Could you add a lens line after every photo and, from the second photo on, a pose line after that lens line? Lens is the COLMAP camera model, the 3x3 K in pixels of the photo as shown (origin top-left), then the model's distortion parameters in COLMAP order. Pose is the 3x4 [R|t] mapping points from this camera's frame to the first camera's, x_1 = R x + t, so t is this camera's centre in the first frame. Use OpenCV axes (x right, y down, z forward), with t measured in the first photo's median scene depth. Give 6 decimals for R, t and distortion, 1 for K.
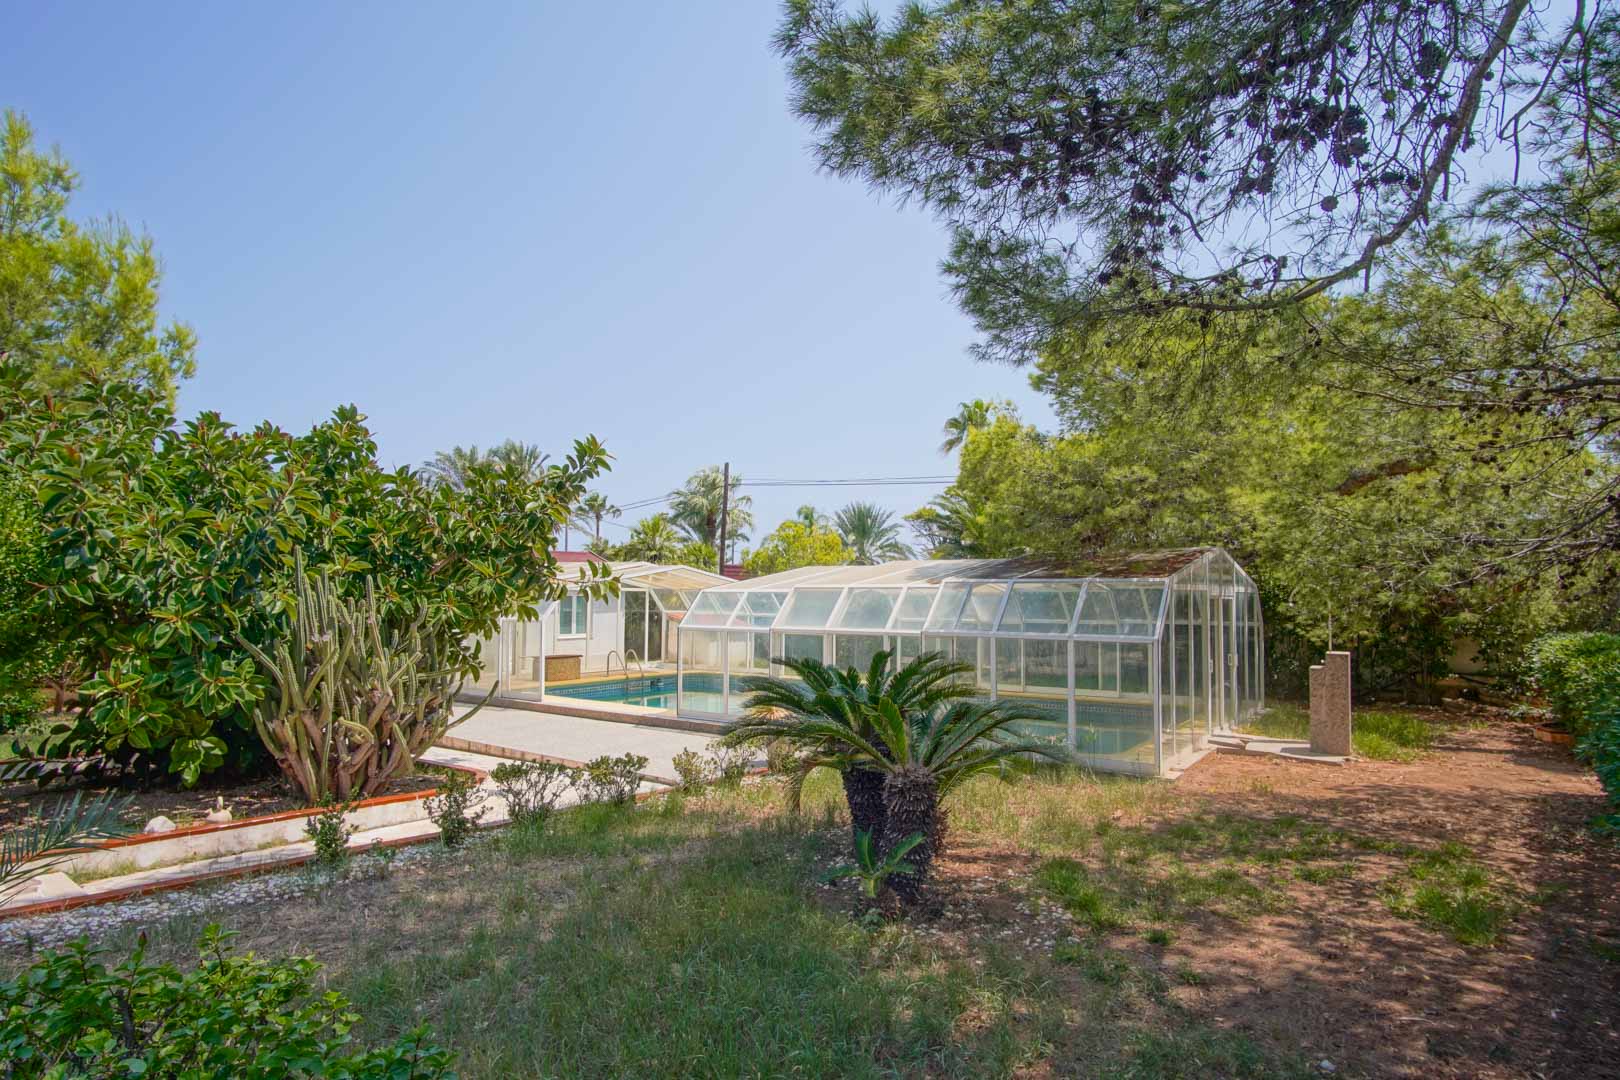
lens RADIAL K [[896.0, 0, 810.0], [0, 896.0, 540.0], [0, 0, 1]] dist [-0.002552, -0.000431]
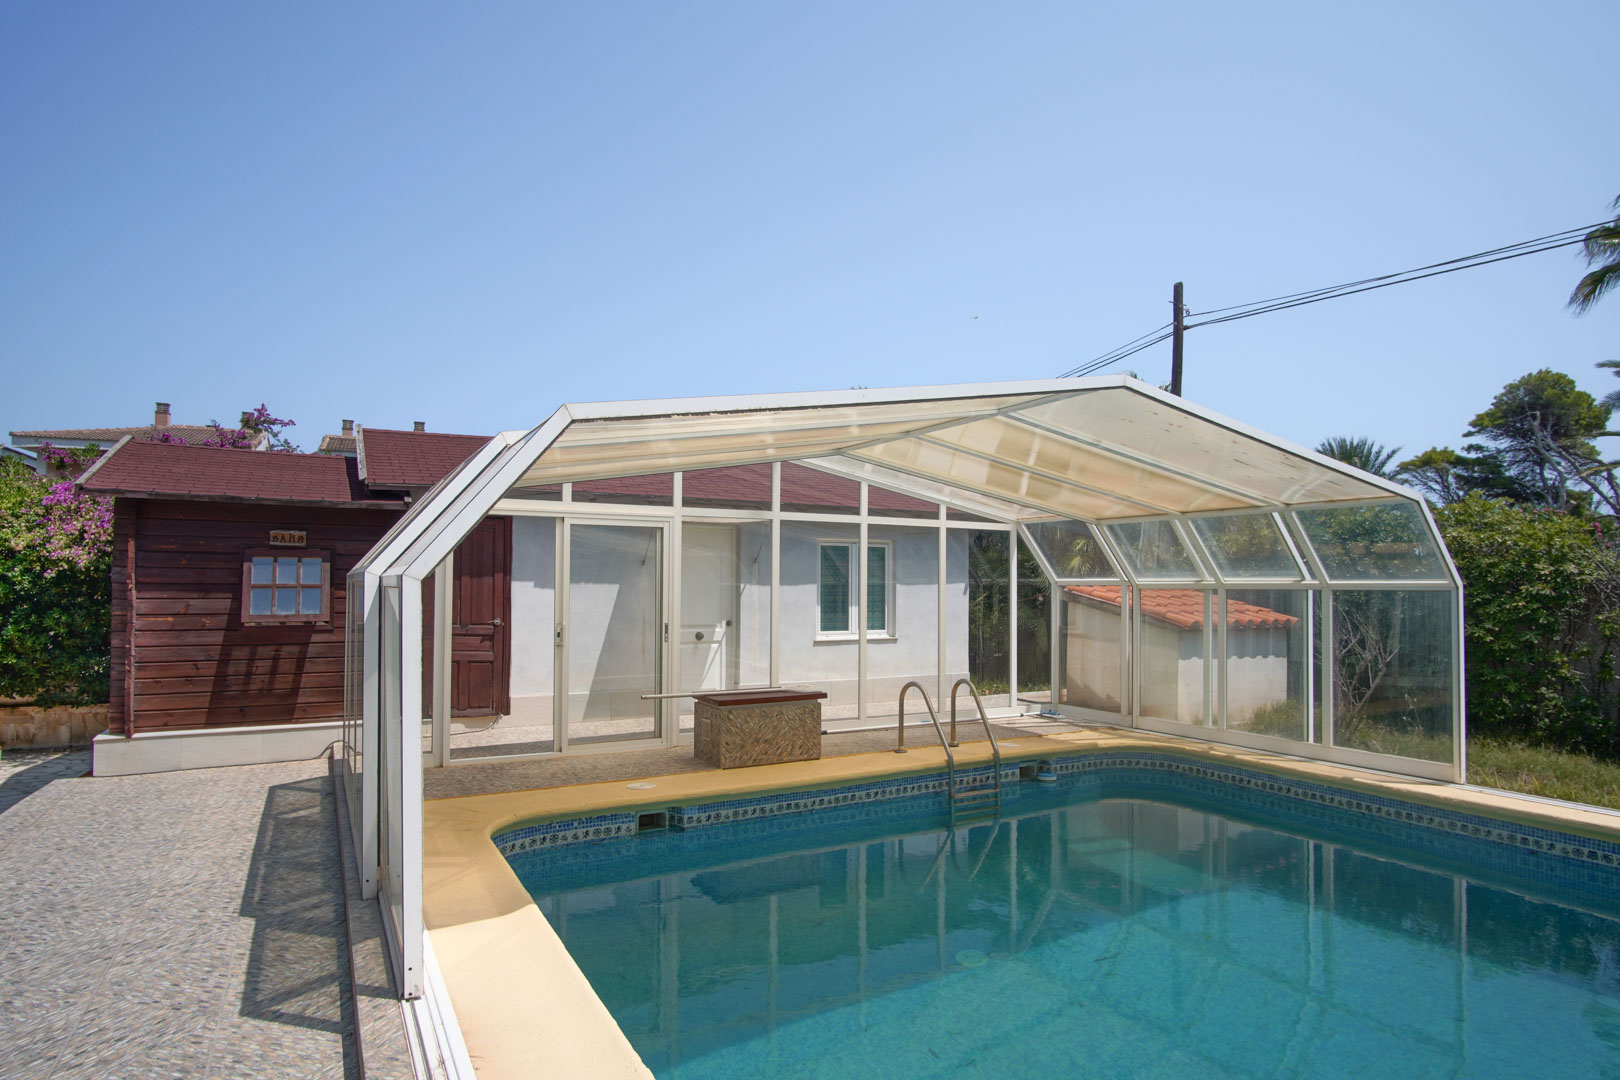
lens RADIAL K [[896.0, 0, 810.0], [0, 896.0, 540.0], [0, 0, 1]] dist [-0.002552, -0.000431]
pose [[0.912260, -0.014736, -0.409347, -0.094935], [0.021634, 0.999691, 0.012226, 0.052792], [0.409041, -0.020009, 0.912297, 0.566208]]
